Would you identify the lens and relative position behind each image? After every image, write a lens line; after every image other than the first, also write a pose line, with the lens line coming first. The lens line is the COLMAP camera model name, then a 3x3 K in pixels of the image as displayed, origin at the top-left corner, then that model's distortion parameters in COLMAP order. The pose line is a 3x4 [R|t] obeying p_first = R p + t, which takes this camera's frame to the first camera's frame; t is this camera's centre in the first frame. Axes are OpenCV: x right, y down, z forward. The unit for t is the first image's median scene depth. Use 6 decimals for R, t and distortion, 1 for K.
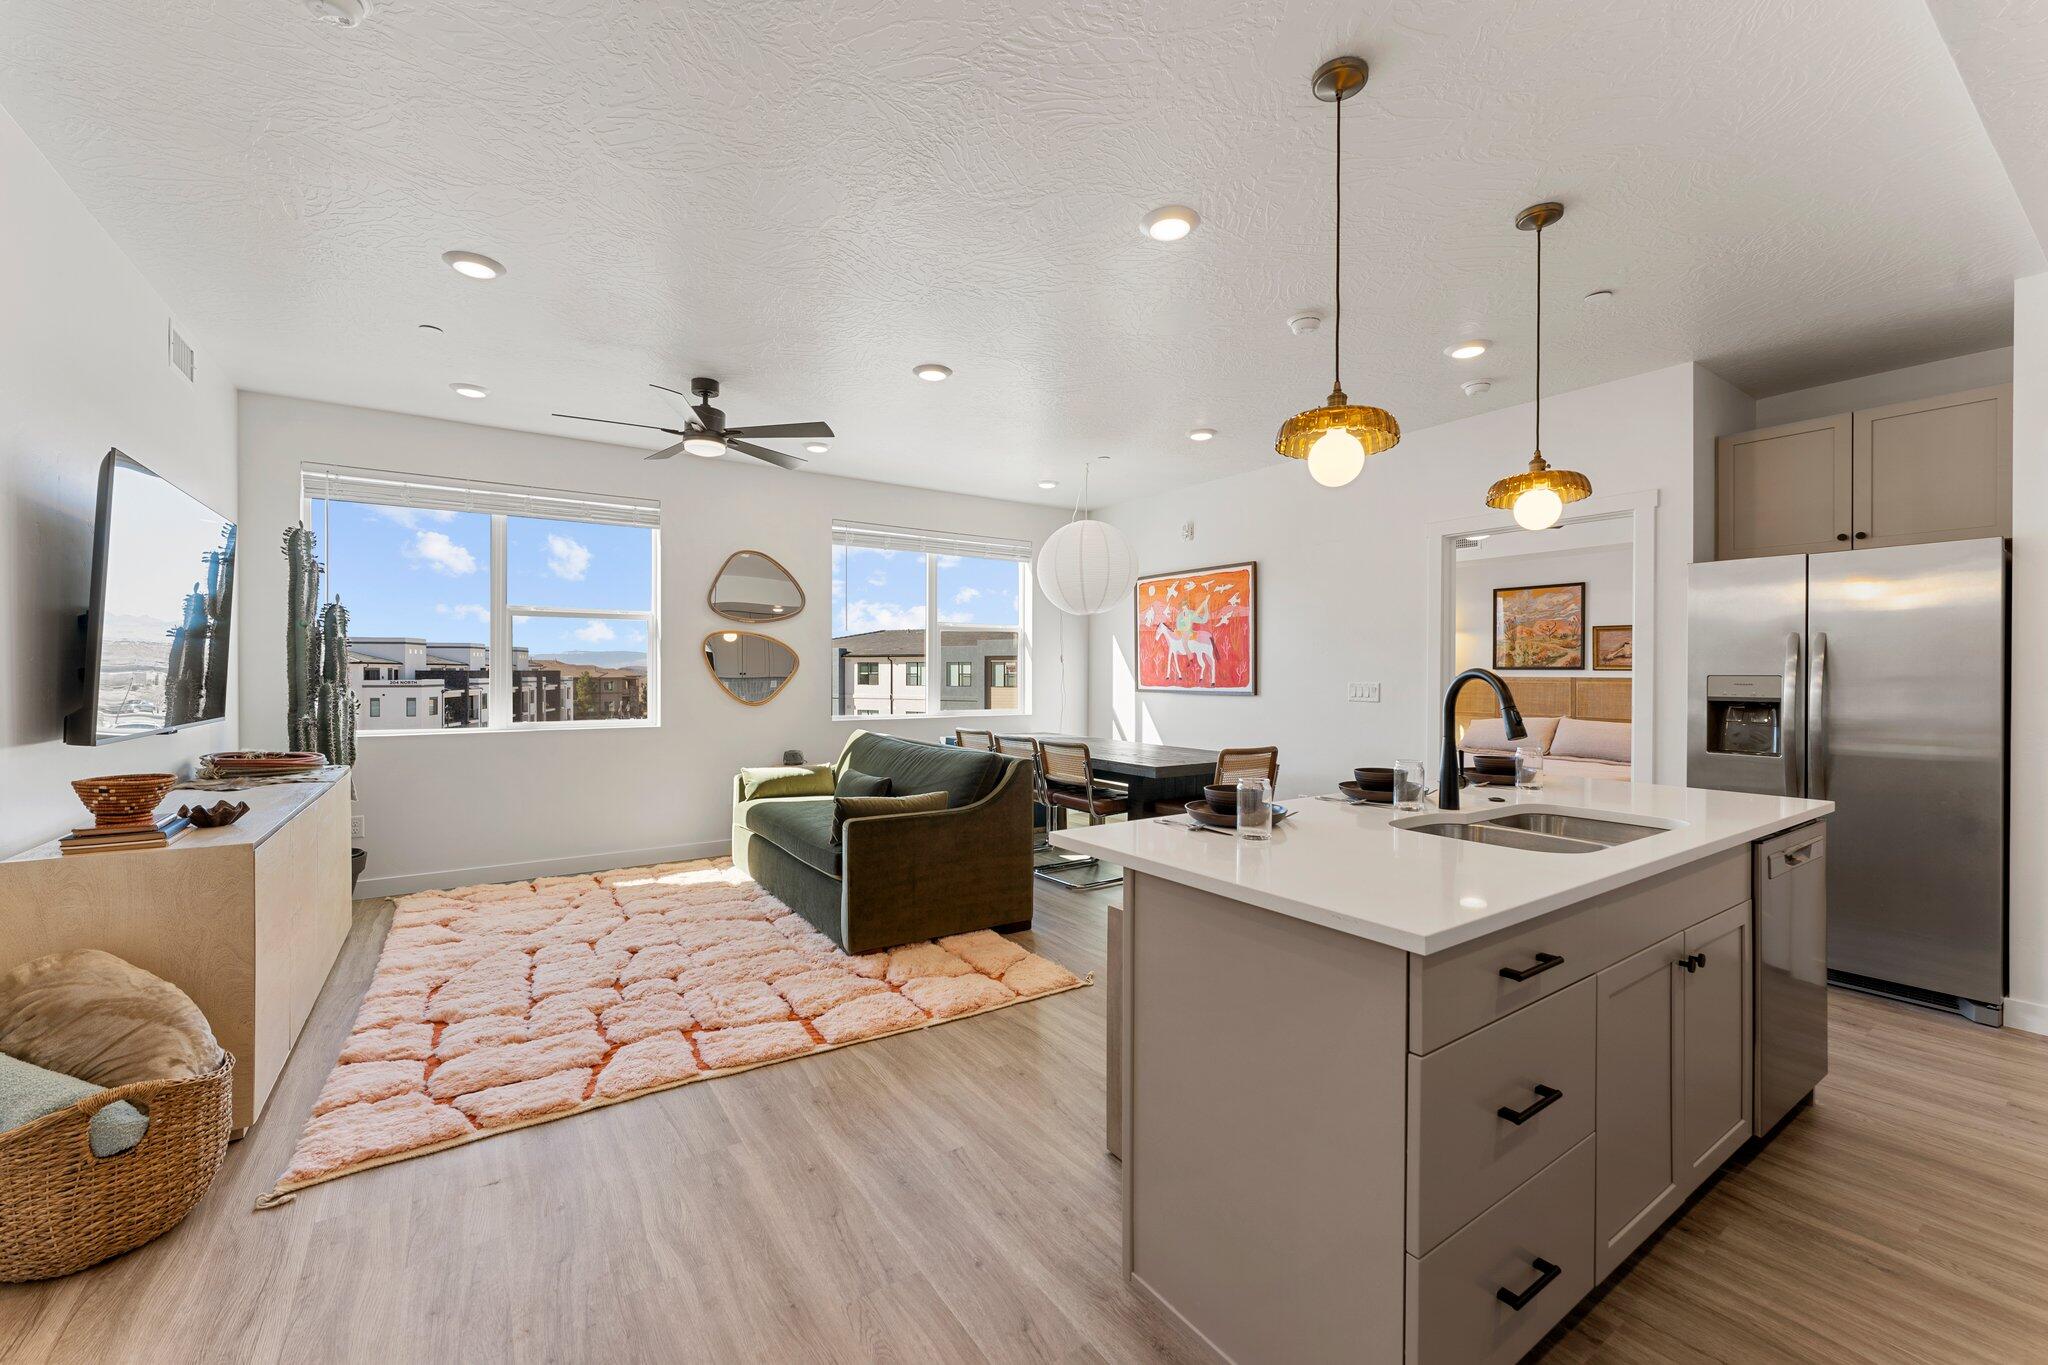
lens RADIAL K [[801.3, 0, 1046.6], [0, 801.3, 678.9], [0, 0, 1]] dist [-0.008882, -0.000376]
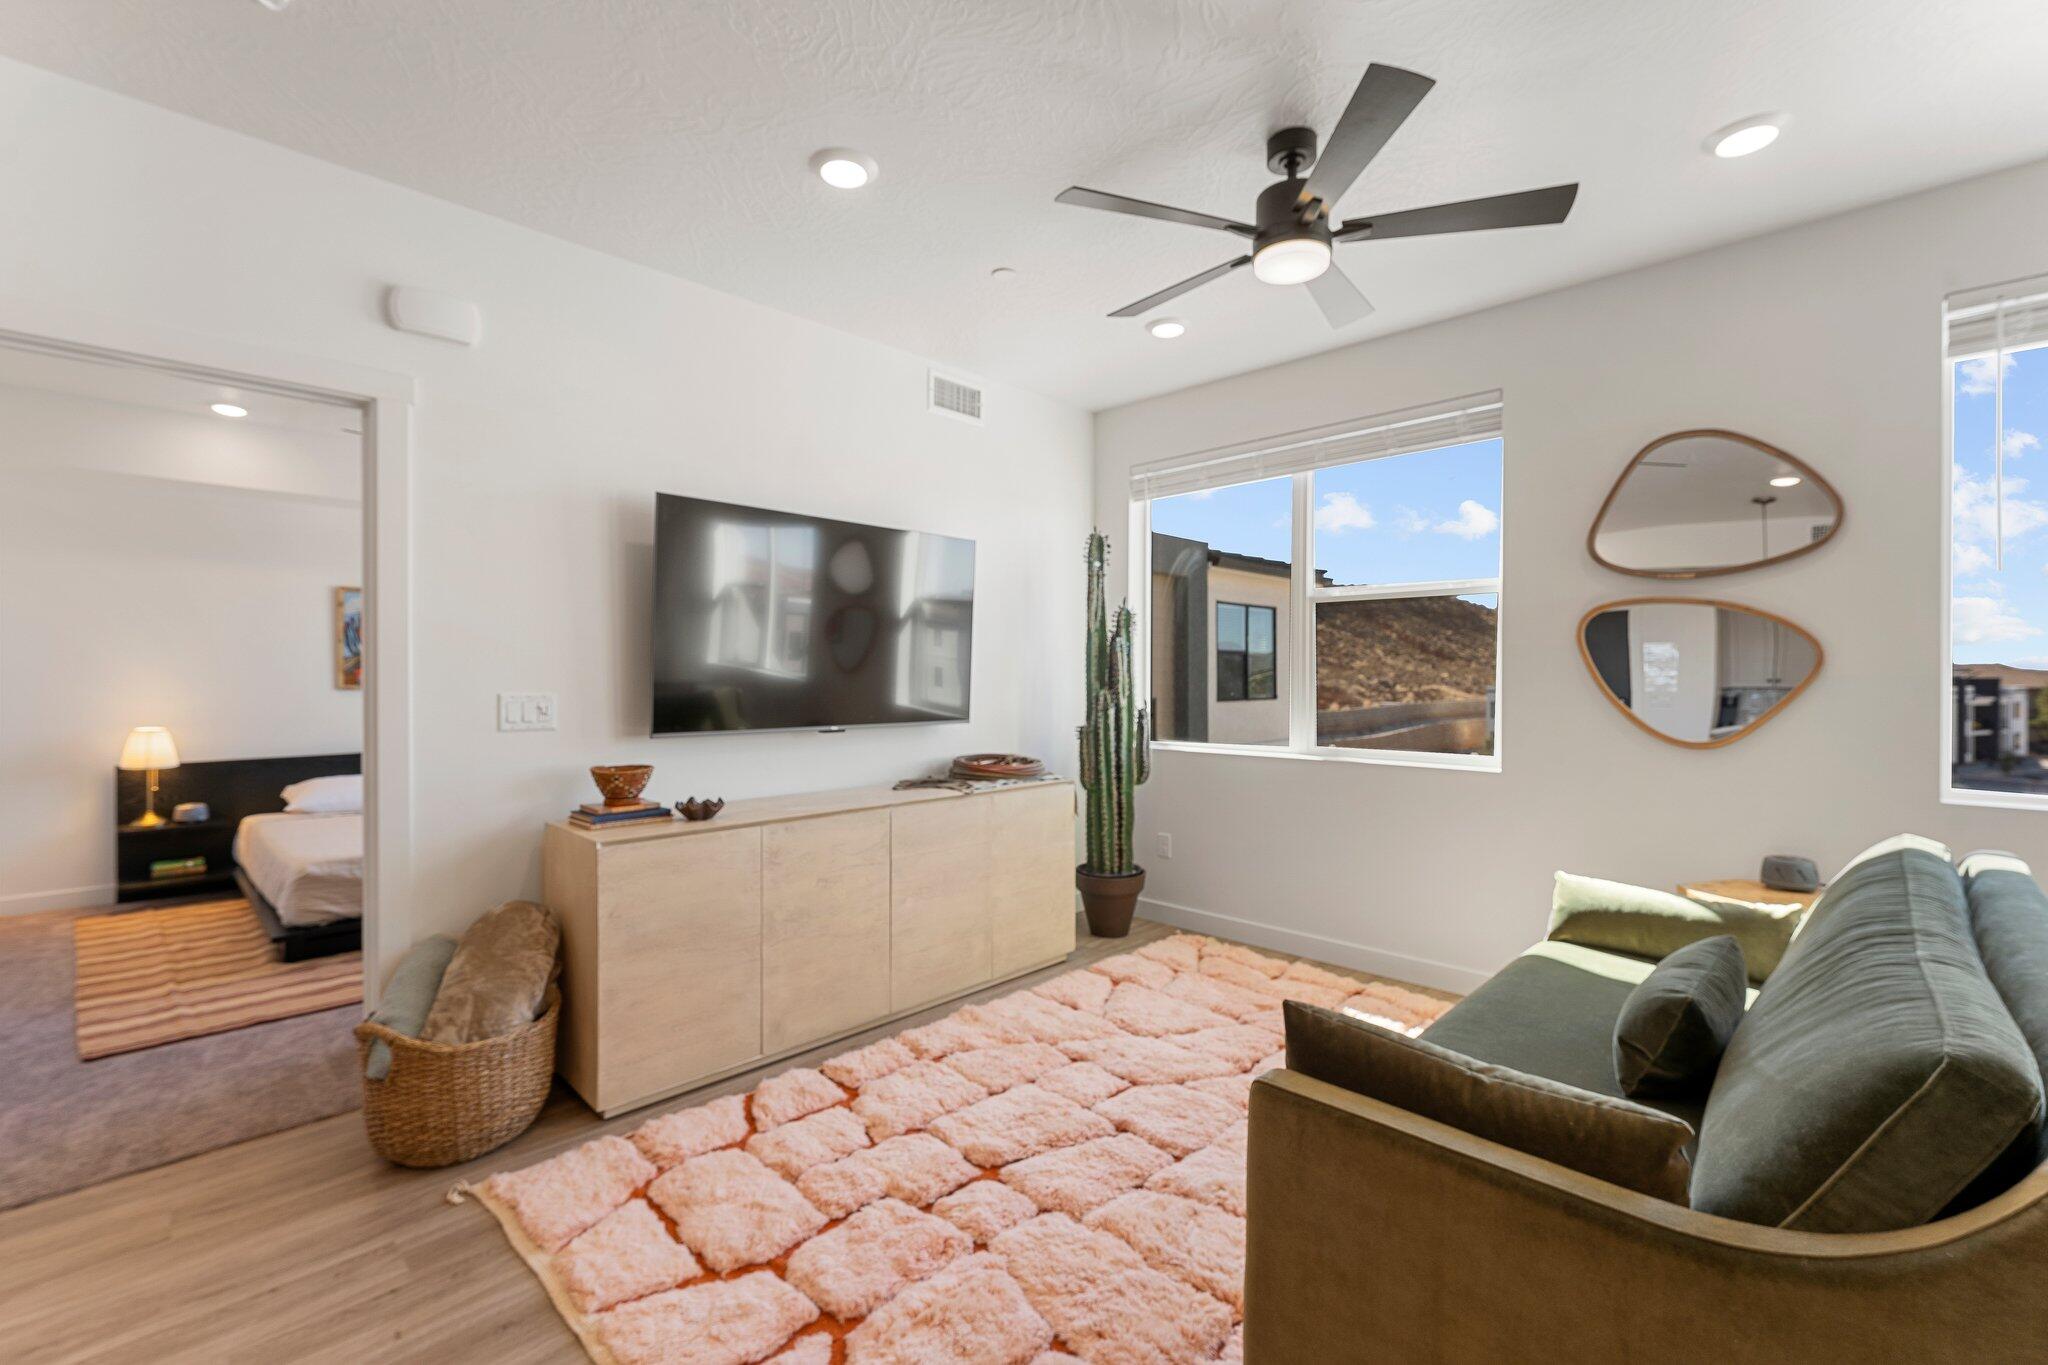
lens RADIAL K [[877.8, 0, 1028.6], [0, 877.8, 677.4], [0, 0, 1]] dist [-0.000080, 0.000111]
pose [[0.162025, -0.001050, -0.986786, 0.152573], [-0.009256, 0.999954, -0.002584, -0.008994], [0.986743, 0.009553, 0.162008, 0.862251]]
